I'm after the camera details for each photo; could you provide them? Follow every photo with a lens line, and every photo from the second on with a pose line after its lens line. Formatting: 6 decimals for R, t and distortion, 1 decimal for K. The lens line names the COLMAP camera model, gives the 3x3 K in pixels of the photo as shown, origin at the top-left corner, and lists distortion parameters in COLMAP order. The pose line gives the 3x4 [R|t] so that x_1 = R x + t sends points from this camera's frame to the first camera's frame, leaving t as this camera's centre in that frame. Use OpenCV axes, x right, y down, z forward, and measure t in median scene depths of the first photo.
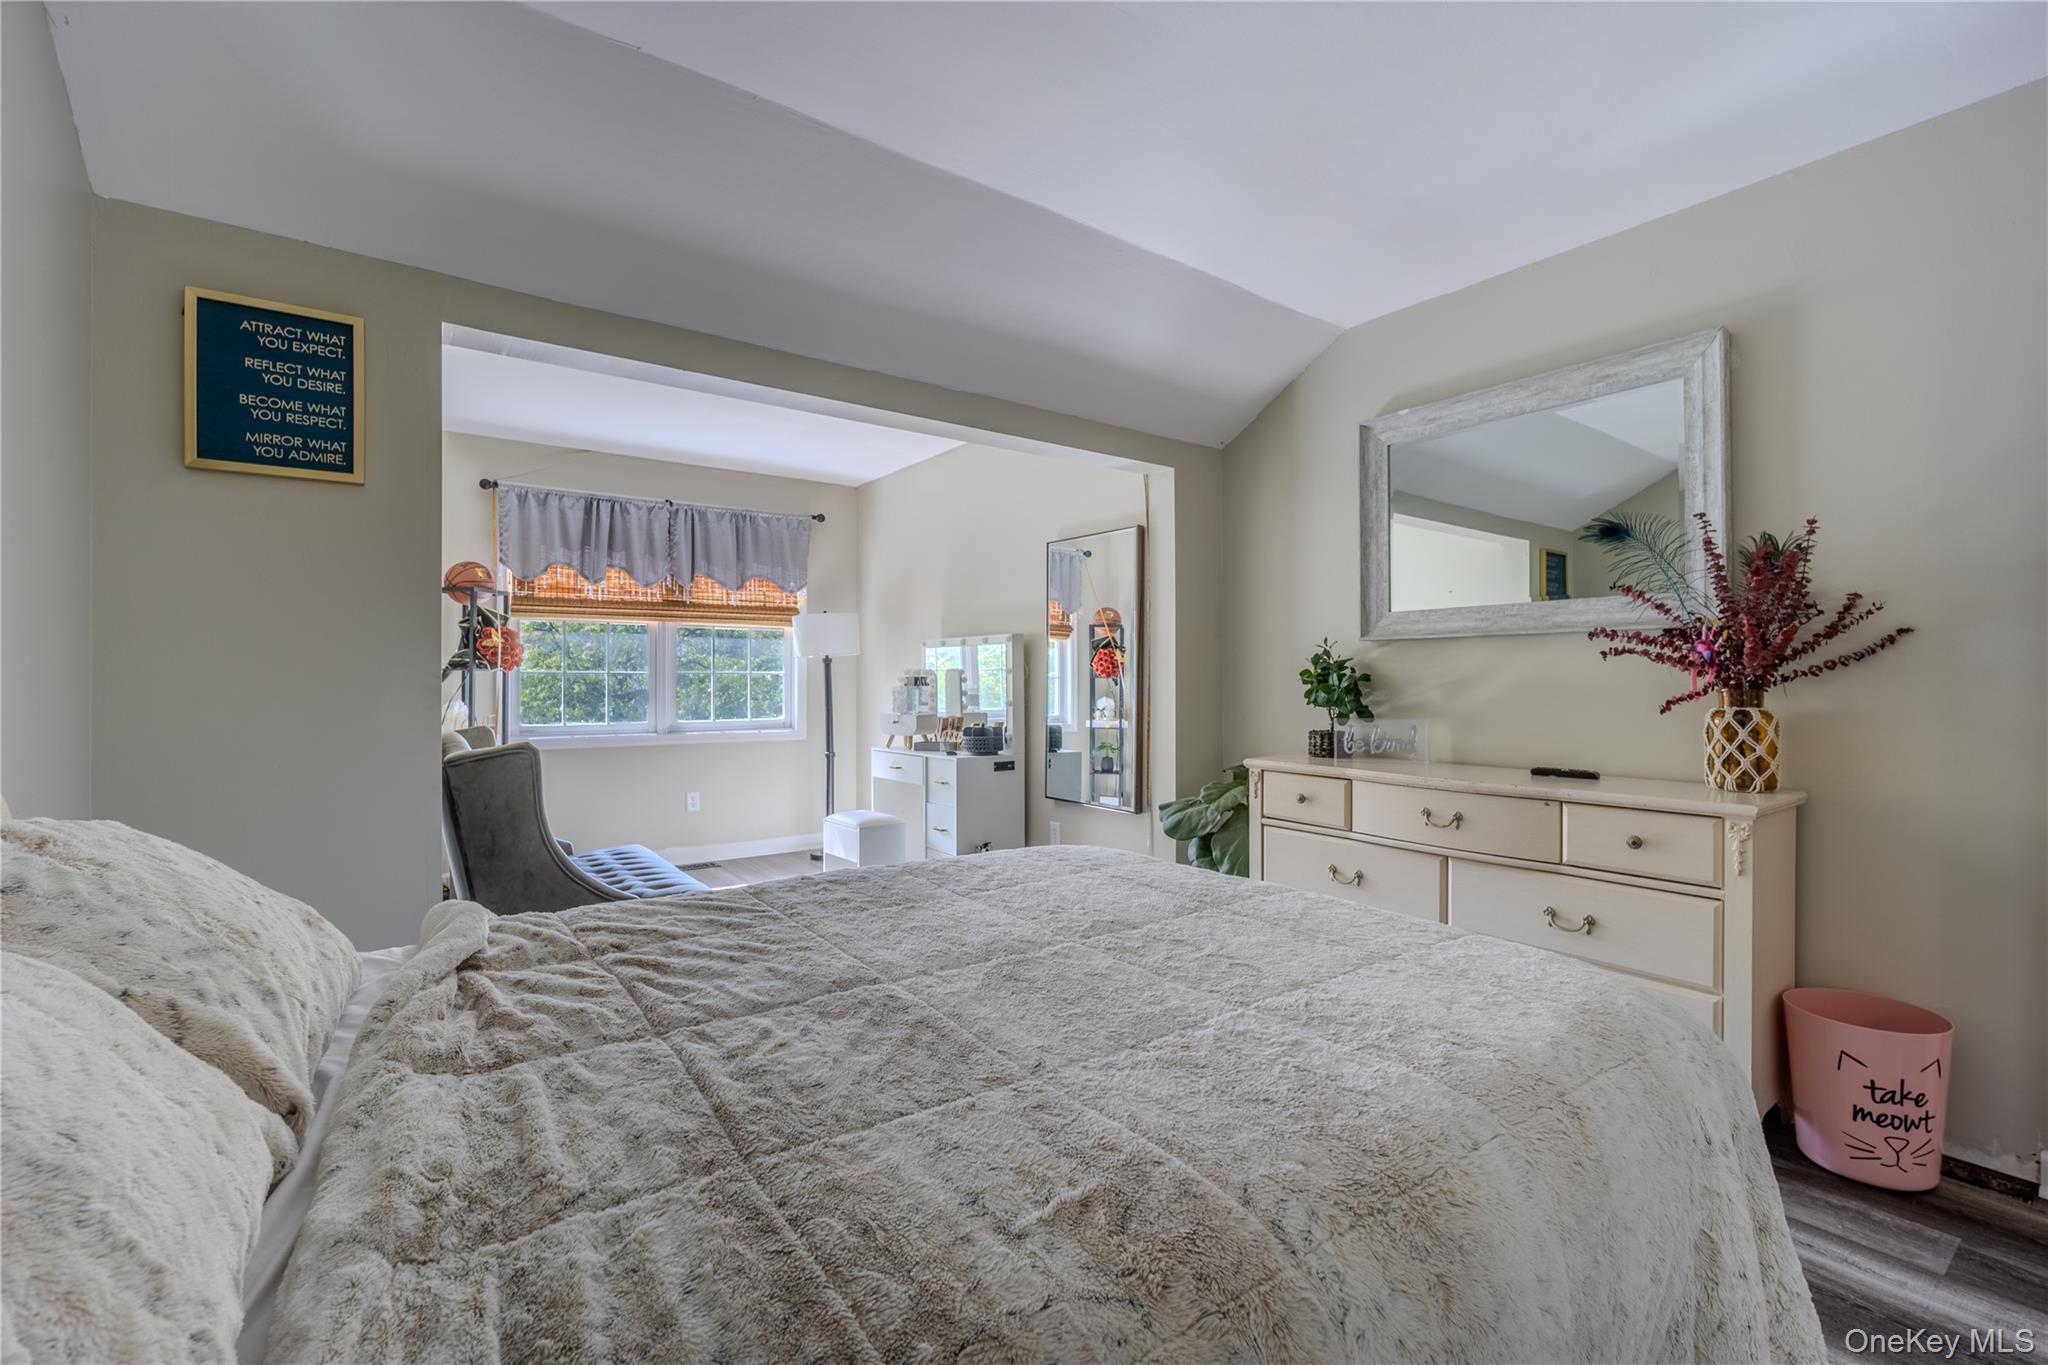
lens RADIAL K [[900.3, 0, 1027.7], [0, 900.3, 677.4], [0, 0, 1]] dist [-0.011032, 0.000954]
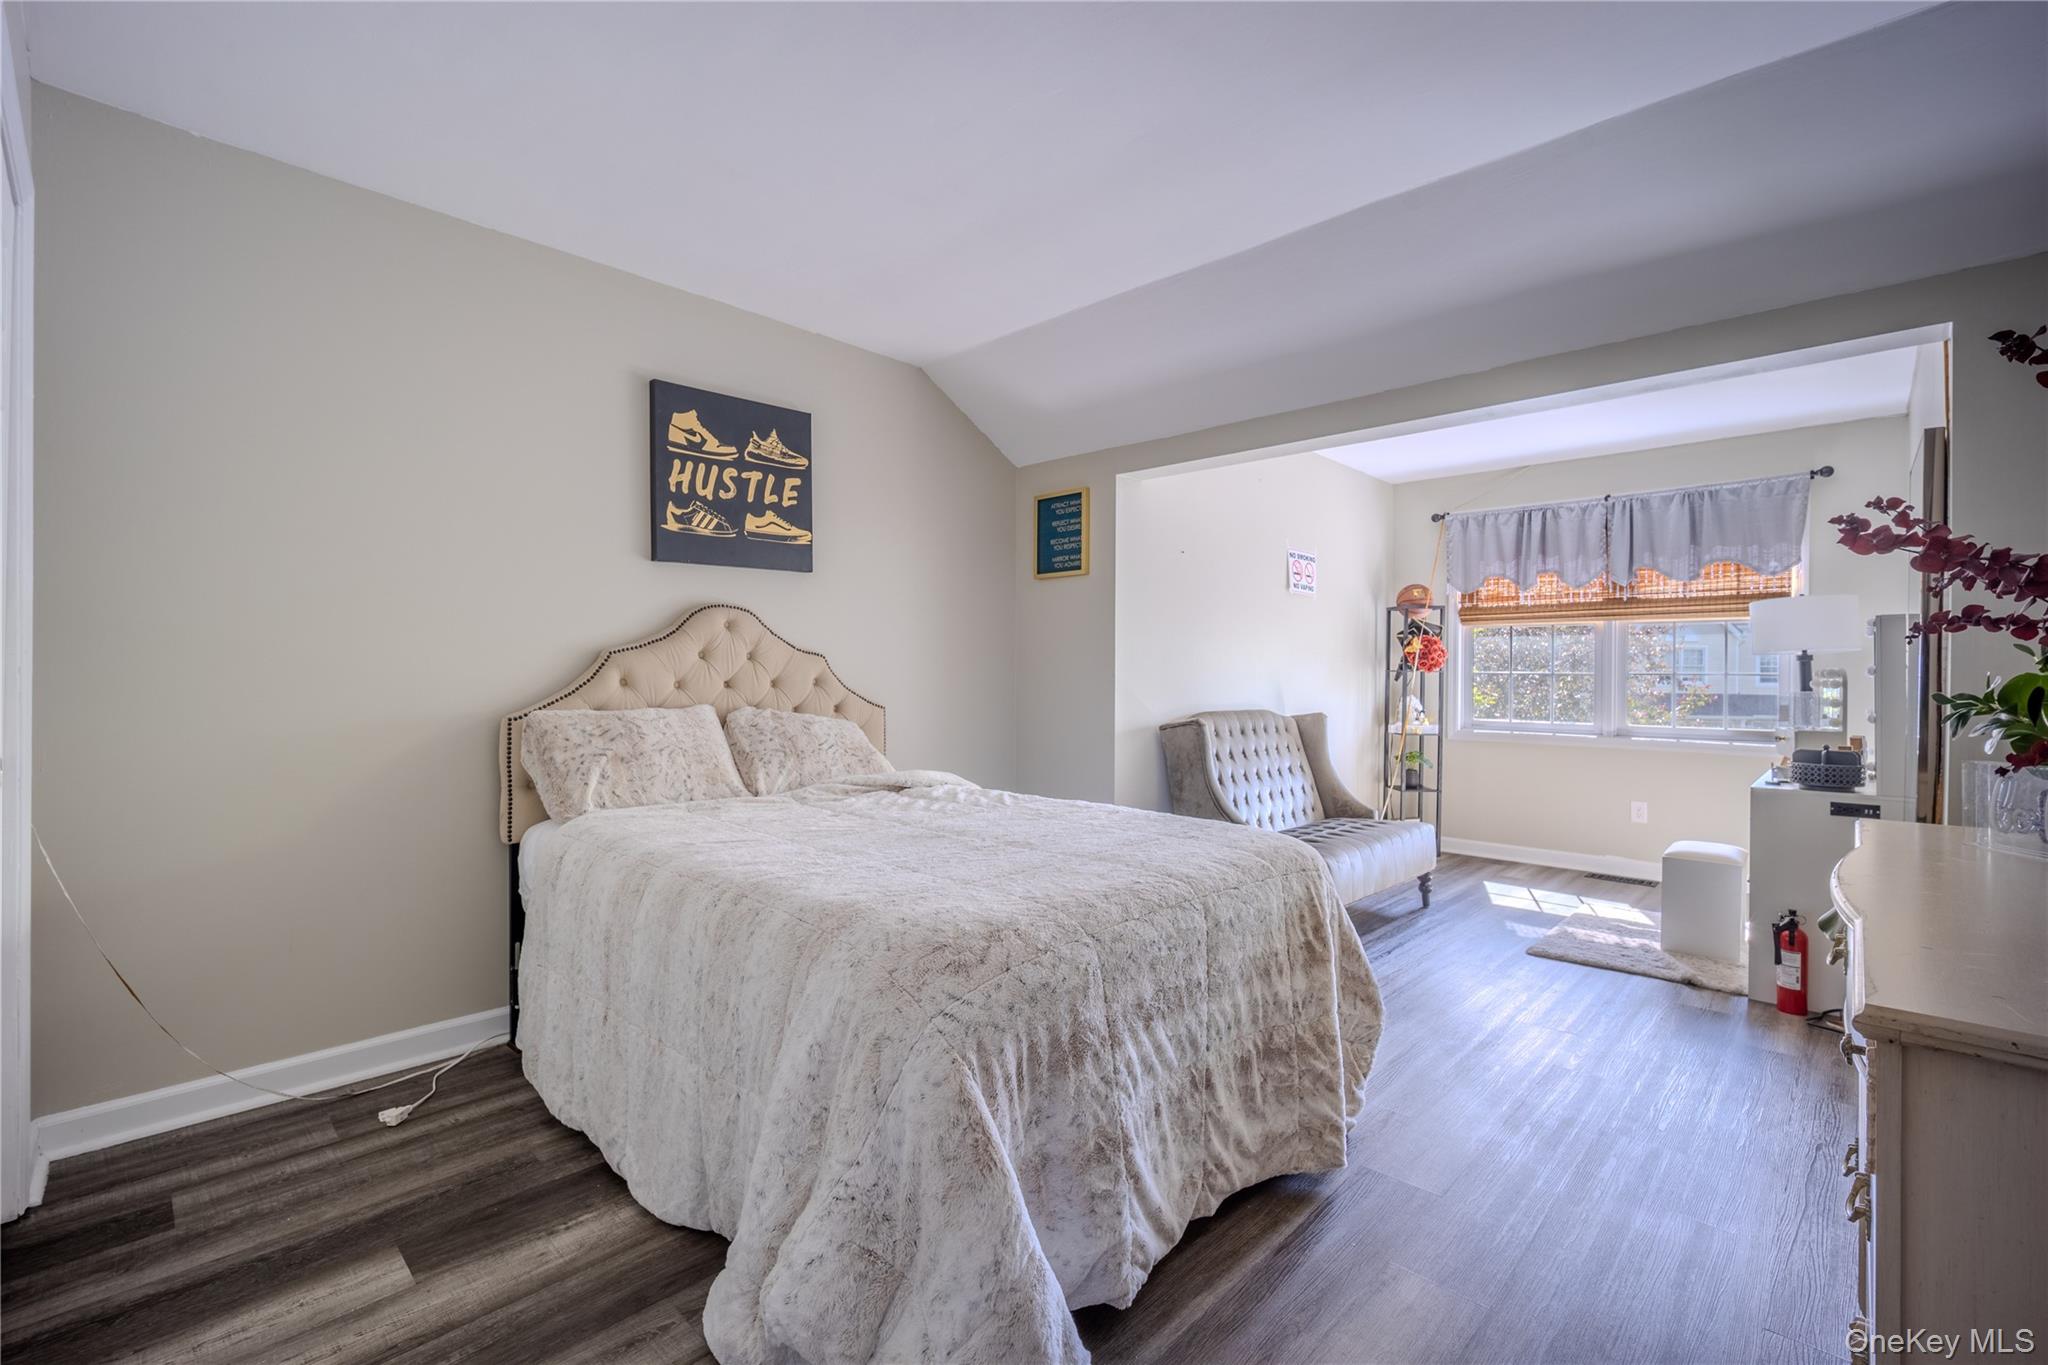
lens RADIAL K [[900.3, 0, 1028.6], [0, 900.3, 681.4], [0, 0, 1]] dist [-0.011032, 0.000954]
pose [[0.172106, 0.008694, -0.985040, 0.461454], [-0.005034, 0.999956, 0.007946, -0.001311], [0.985066, 0.003591, 0.172142, 0.227743]]
